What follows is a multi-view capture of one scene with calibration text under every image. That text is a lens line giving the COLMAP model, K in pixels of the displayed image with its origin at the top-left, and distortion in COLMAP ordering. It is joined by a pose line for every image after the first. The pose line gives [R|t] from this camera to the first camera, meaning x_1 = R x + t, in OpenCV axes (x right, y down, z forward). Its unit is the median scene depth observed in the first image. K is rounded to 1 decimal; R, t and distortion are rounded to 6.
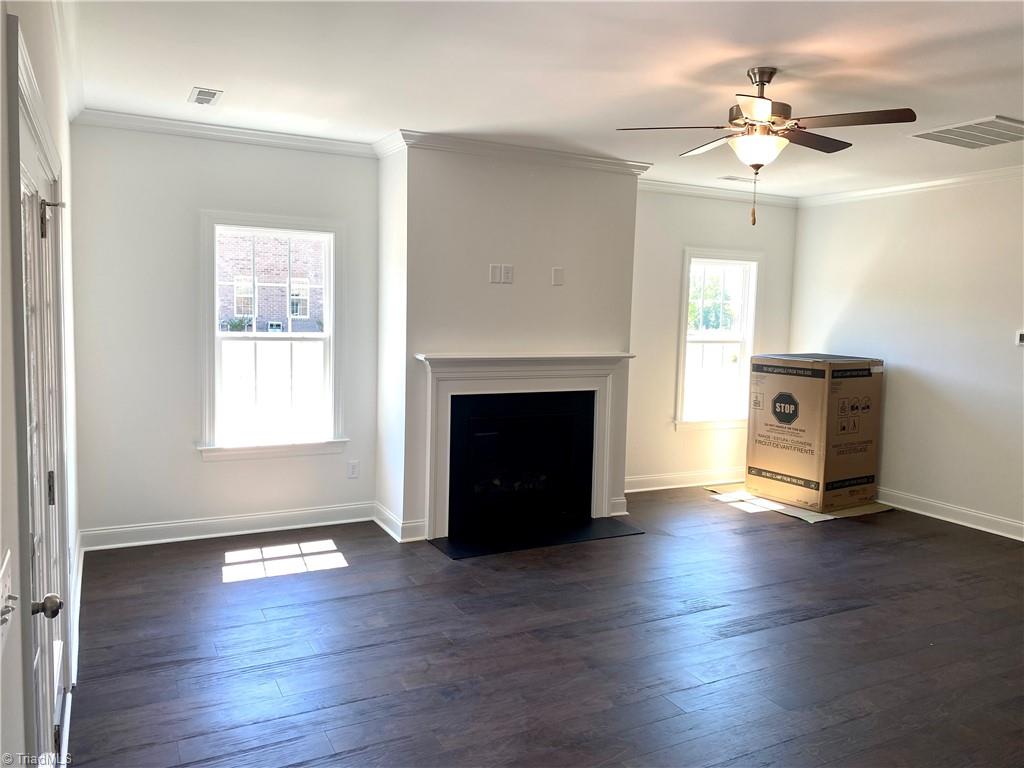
lens RADIAL K [[794.0, 0, 515.0], [0, 794.0, 380.4], [0, 0, 1]] dist [0.090609, -0.079969]
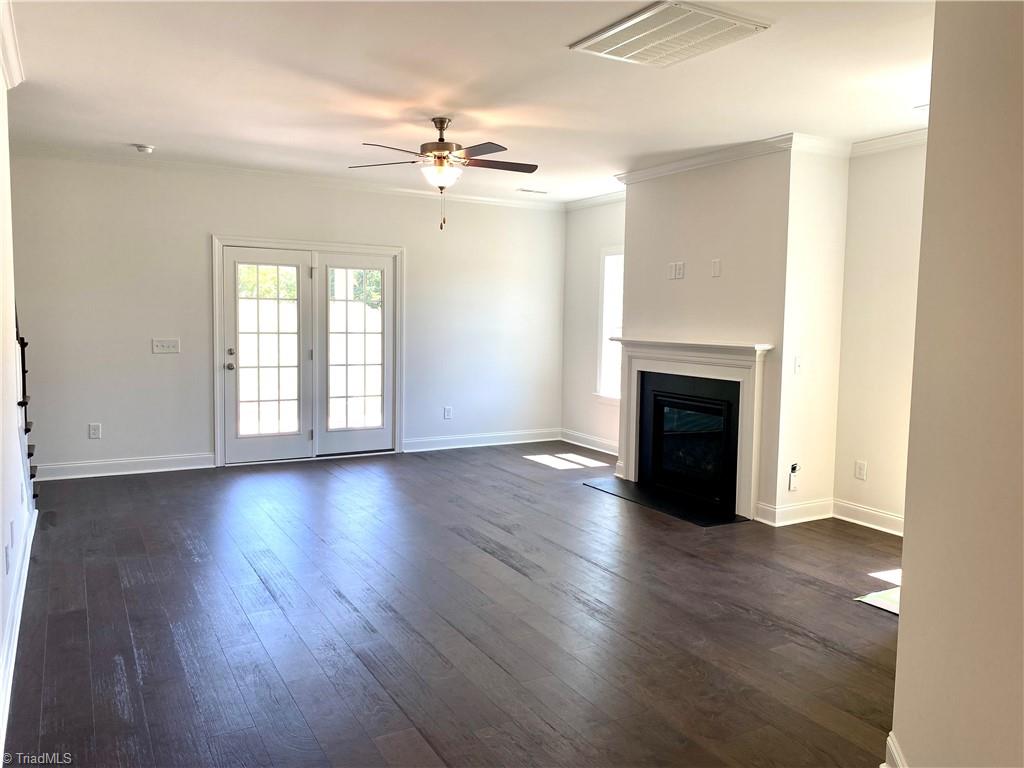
lens RADIAL K [[794.0, 0, 512.4], [0, 794.0, 384.1], [0, 0, 1]] dist [0.090609, -0.079969]
pose [[0.010255, 0.063644, -0.997920, 1.198951], [-0.107188, 0.992292, 0.062183, -0.017298], [0.994186, 0.106328, 0.016998, 0.791774]]
